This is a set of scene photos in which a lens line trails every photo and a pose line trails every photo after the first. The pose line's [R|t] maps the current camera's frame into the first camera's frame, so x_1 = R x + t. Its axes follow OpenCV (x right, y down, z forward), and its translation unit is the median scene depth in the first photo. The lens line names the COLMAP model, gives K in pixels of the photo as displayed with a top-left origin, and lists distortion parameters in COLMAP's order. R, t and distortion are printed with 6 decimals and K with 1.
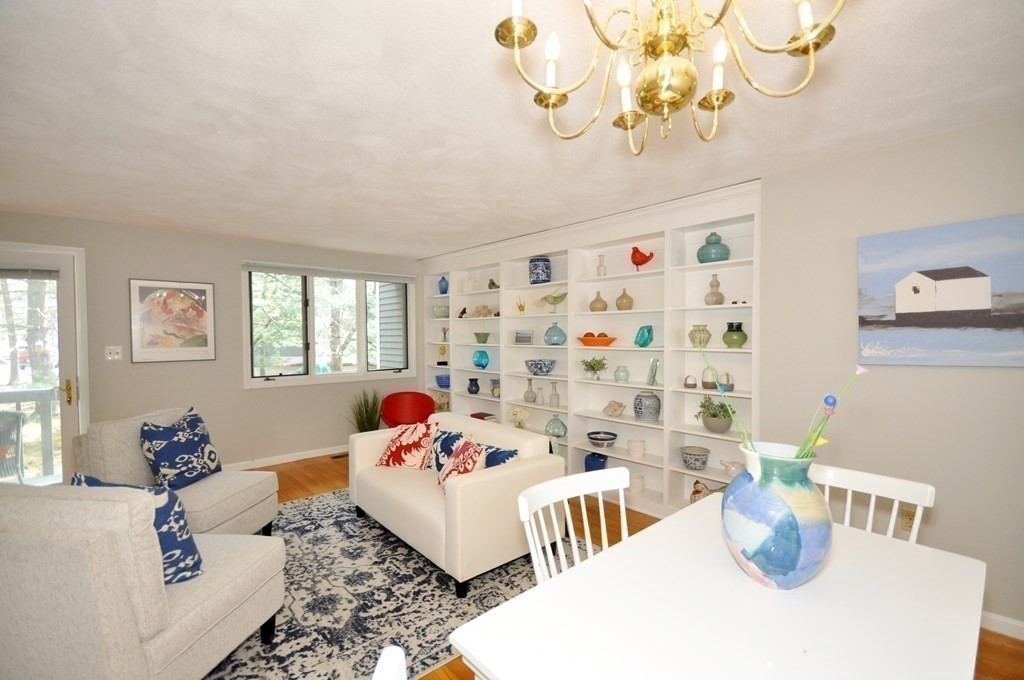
lens RADIAL K [[448.8, 0, 511.0], [0, 448.8, 347.1], [0, 0, 1]] dist [0.006246, -0.007691]
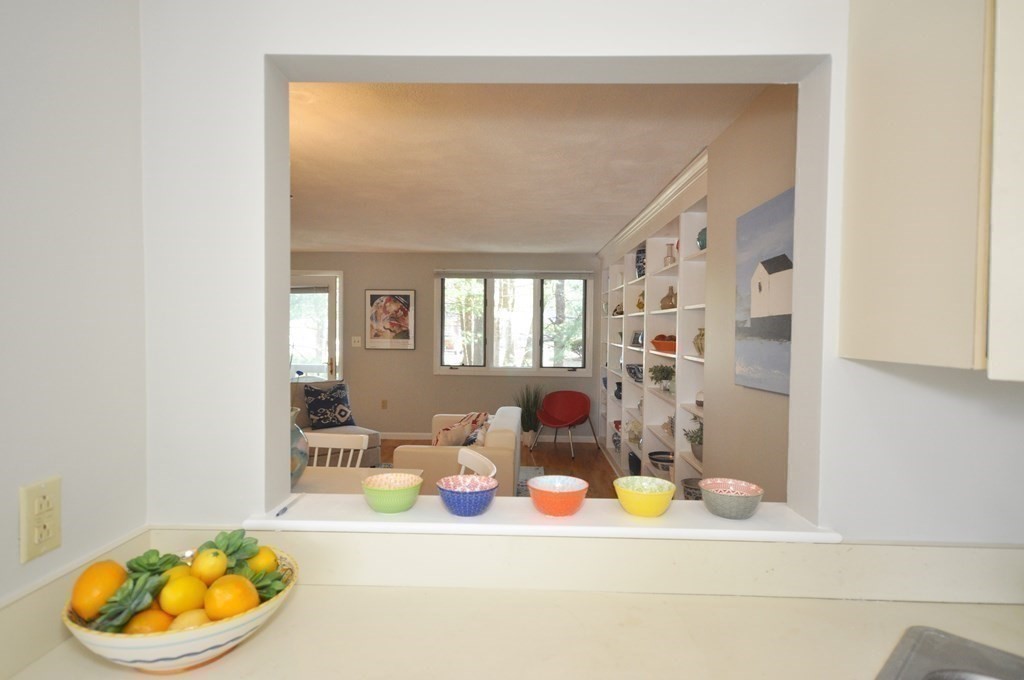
lens RADIAL K [[558.0, 0, 508.9], [0, 558.0, 342.1], [0, 0, 1]] dist [-0.001196, -0.000030]
pose [[0.730068, 0.031033, -0.682670, 0.963972], [-0.034931, 0.999357, 0.008073, -0.023113], [0.682482, 0.017952, 0.730682, 0.033553]]
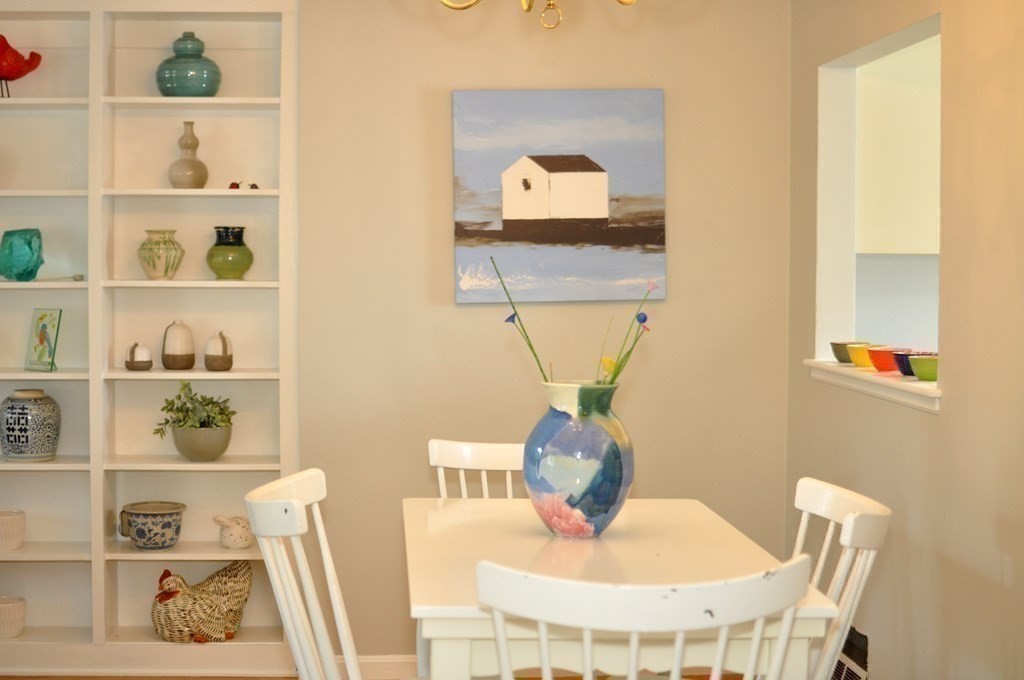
lens RADIAL K [[1561.9, 0, 512.0], [0, 1561.9, 340.0], [0, 0, 1]] dist [-0.144182, -0.041683]
pose [[0.606128, -0.032330, 0.794710, -0.697121], [0.012423, 0.999436, 0.031183, 0.019772], [-0.795270, -0.009028, 0.606188, -0.264191]]
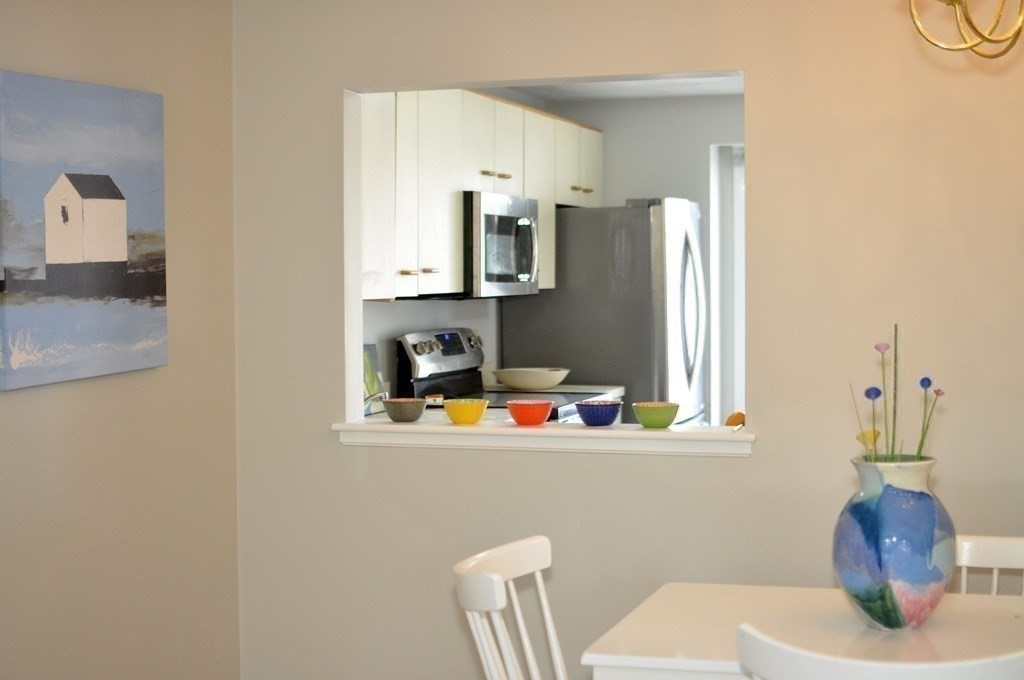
lens RADIAL K [[1561.9, 0, 512.0], [0, 1561.9, 340.0], [0, 0, 1]] dist [-0.144182, -0.041683]
pose [[-0.504807, -0.028588, 0.862758, -0.521942], [0.032107, 0.998138, 0.051860, -0.052378], [-0.862635, 0.053880, -0.502950, 1.094560]]
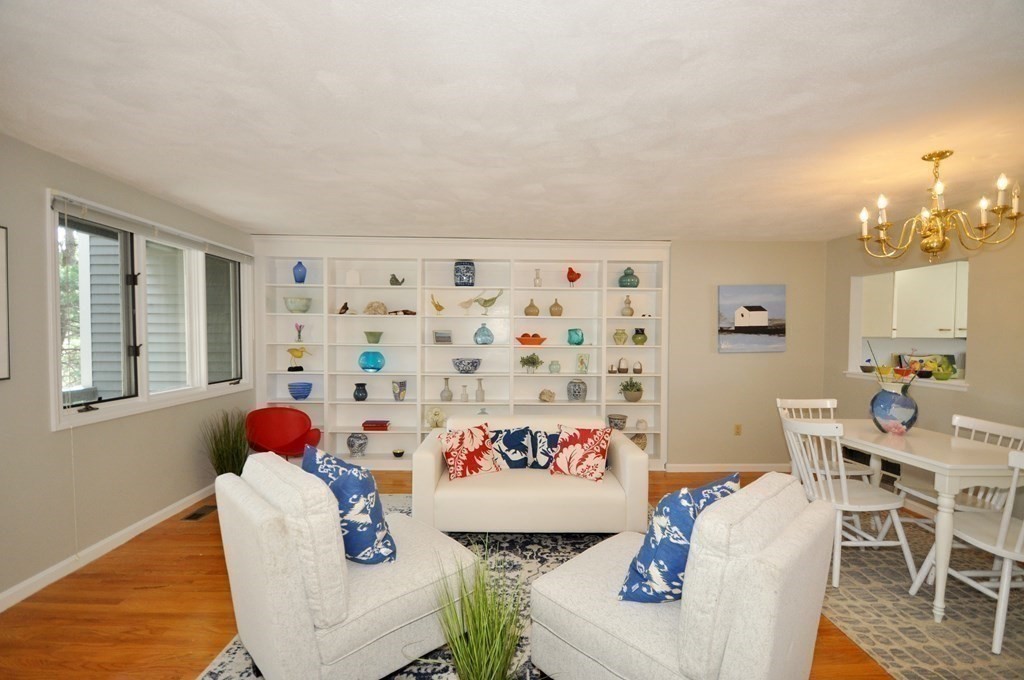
lens RADIAL K [[448.8, 0, 511.0], [0, 448.8, 347.1], [0, 0, 1]] dist [0.006246, -0.007691]
pose [[0.645847, -0.012028, 0.763372, -1.043232], [0.011921, 0.999913, 0.005670, -0.005240], [-0.763374, 0.005438, 0.645934, 0.380054]]
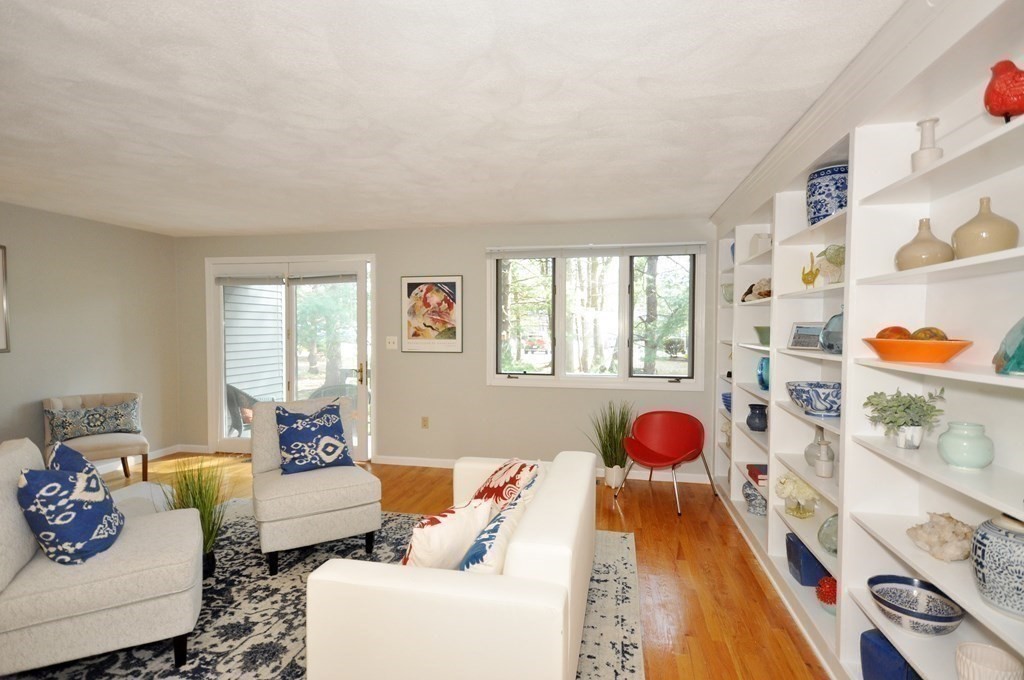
lens RADIAL K [[509.8, 0, 508.8], [0, 509.8, 347.0], [0, 0, 1]] dist [0.005095, 0.000469]
pose [[0.598493, 0.036484, -0.800297, 0.465207], [-0.028877, 0.999296, 0.023961, -0.021172], [0.800607, 0.008769, 0.599125, 0.635148]]
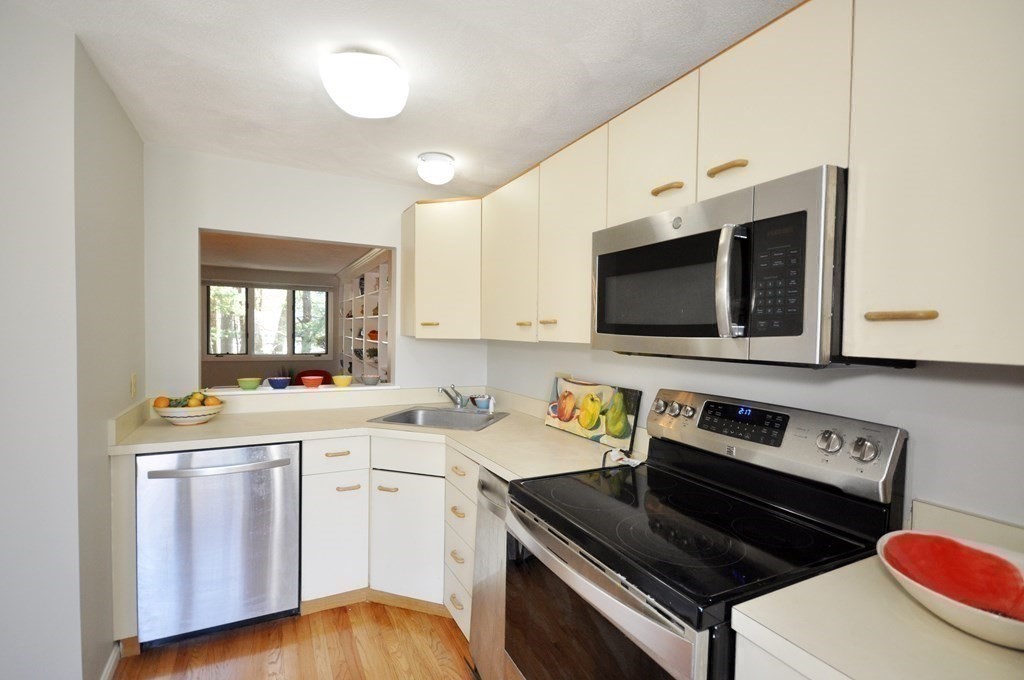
lens RADIAL K [[475.4, 0, 509.1], [0, 475.4, 346.2], [0, 0, 1]] dist [-0.001444, 0.000144]
pose [[0.966851, 0.033010, -0.253198, 1.387955], [-0.032230, 0.999454, 0.007231, -0.008320], [0.253299, 0.001169, 0.967387, -0.531957]]
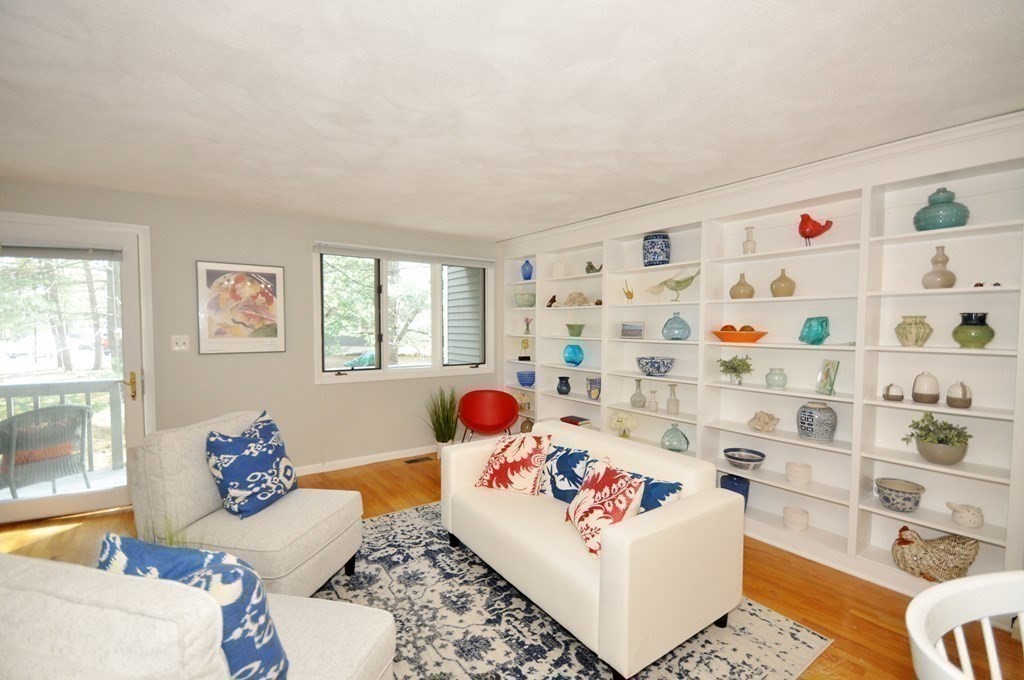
lens RADIAL K [[448.8, 0, 511.0], [0, 448.8, 347.1], [0, 0, 1]] dist [0.006246, -0.007691]
pose [[0.994862, 0.013668, -0.100310, -0.182571], [-0.011839, 0.999753, 0.018809, -0.005148], [0.100542, -0.017525, 0.994778, 0.231246]]
